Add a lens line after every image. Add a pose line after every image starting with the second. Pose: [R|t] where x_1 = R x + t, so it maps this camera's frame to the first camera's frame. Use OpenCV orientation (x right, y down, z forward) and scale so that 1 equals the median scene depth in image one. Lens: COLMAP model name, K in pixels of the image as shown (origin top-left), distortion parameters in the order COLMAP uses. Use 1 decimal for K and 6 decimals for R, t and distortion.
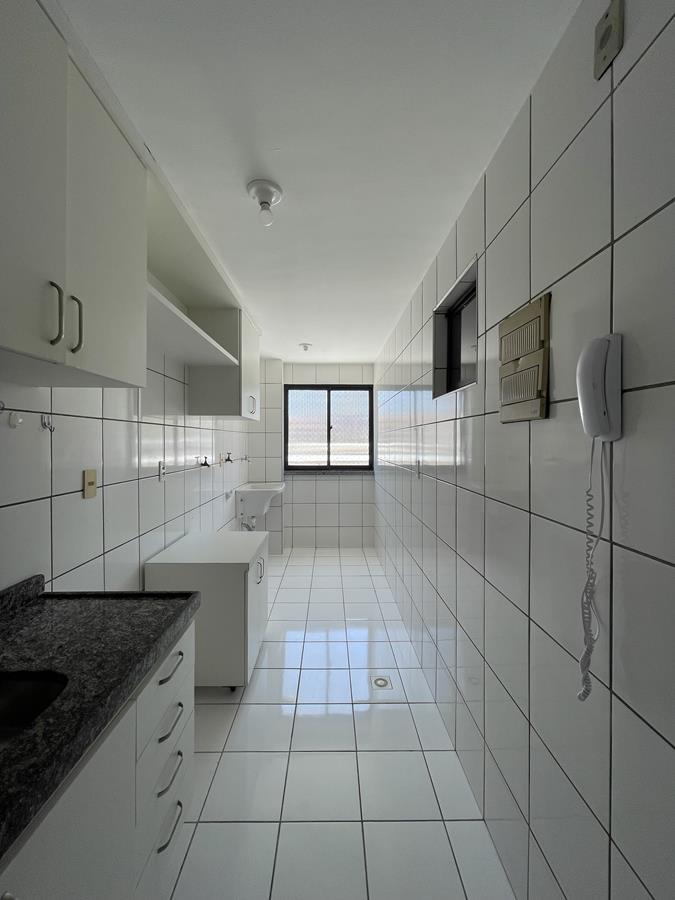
lens RADIAL K [[360.0, 0, 335.7], [0, 360.0, 444.4], [0, 0, 1]] dist [0.002628, -0.000507]
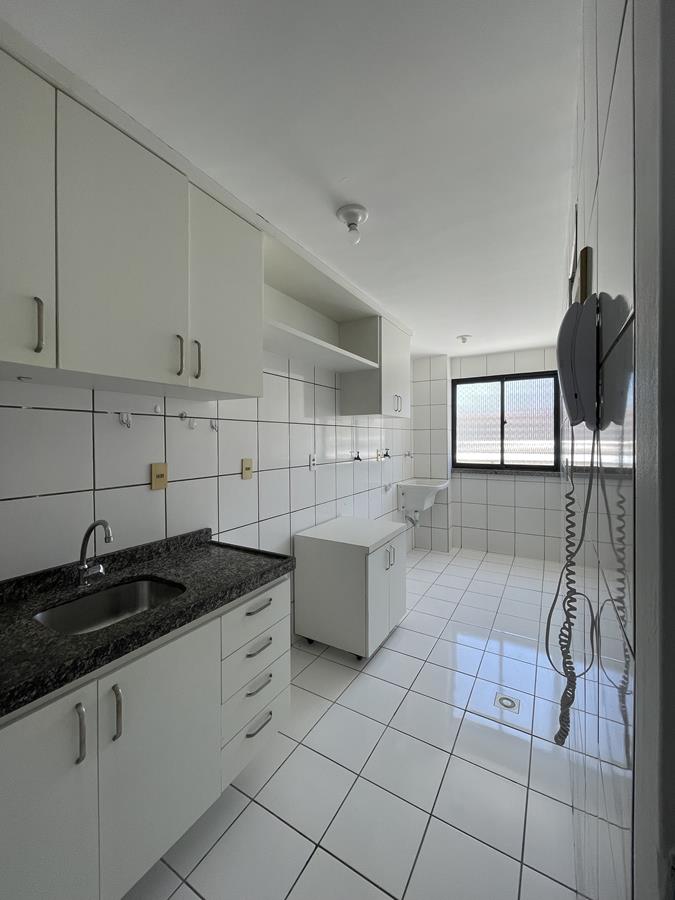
lens RADIAL K [[360.0, 0, 338.0], [0, 360.0, 445.7], [0, 0, 1]] dist [0.002628, -0.000507]
pose [[0.853878, 0.006558, -0.520432, 0.221329], [-0.000918, 0.999938, 0.011095, 0.003725], [0.520472, -0.008996, 0.853831, 0.008763]]
